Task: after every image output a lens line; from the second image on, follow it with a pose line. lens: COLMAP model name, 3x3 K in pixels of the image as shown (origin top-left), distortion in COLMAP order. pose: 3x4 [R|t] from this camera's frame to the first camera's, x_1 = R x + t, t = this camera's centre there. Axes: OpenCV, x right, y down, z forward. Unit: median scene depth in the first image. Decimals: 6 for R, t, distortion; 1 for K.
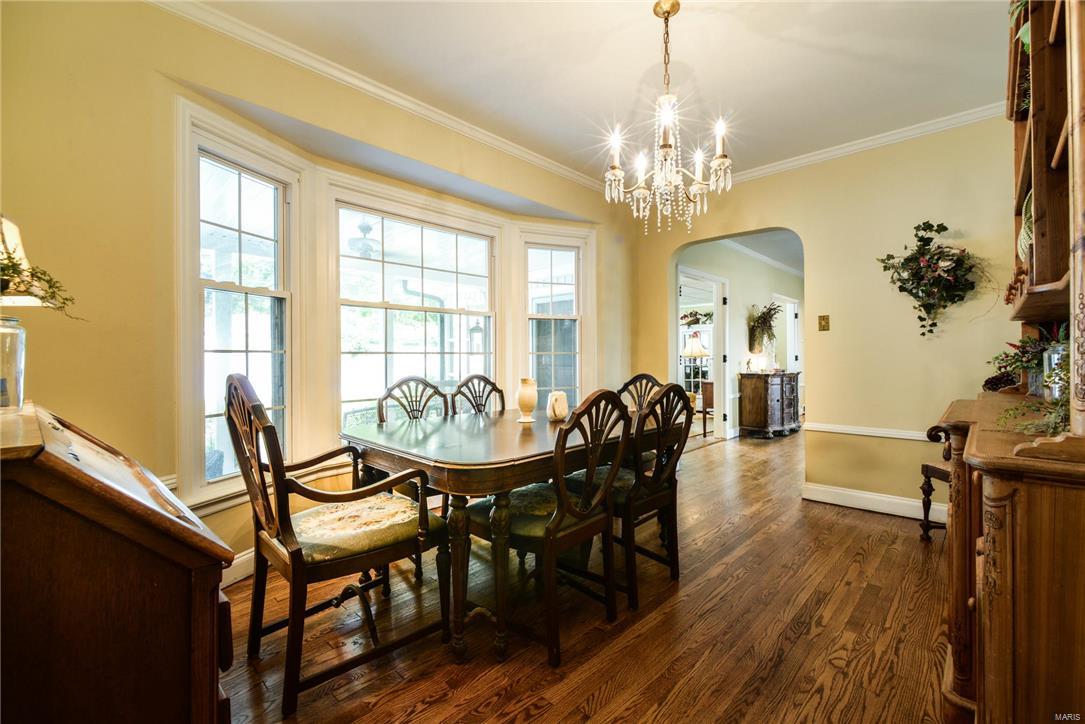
lens RADIAL K [[456.2, 0, 561.2], [0, 456.2, 357.3], [0, 0, 1]] dist [-0.001853, 0.000322]
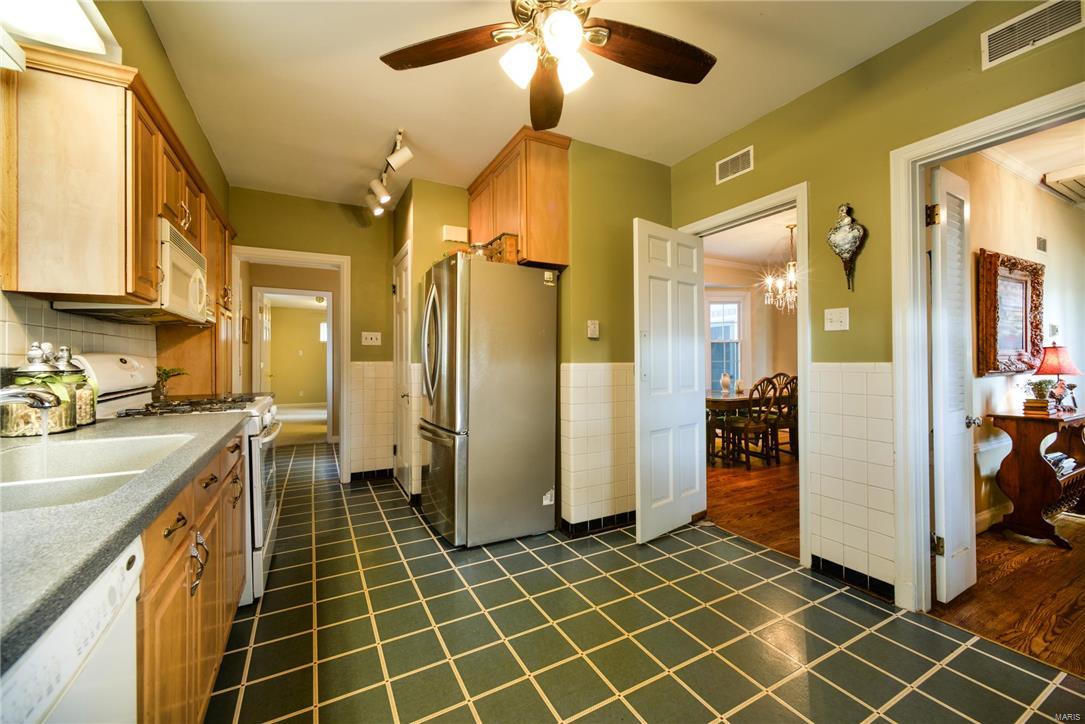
lens RADIAL K [[428.9, 0, 543.1], [0, 428.9, 358.4], [0, 0, 1]] dist [-0.001289, -0.000060]
pose [[0.947384, -0.004860, -0.320062, -0.293634], [0.003792, 0.999985, -0.003961, -0.032445], [0.320076, 0.002538, 0.947388, -1.571926]]
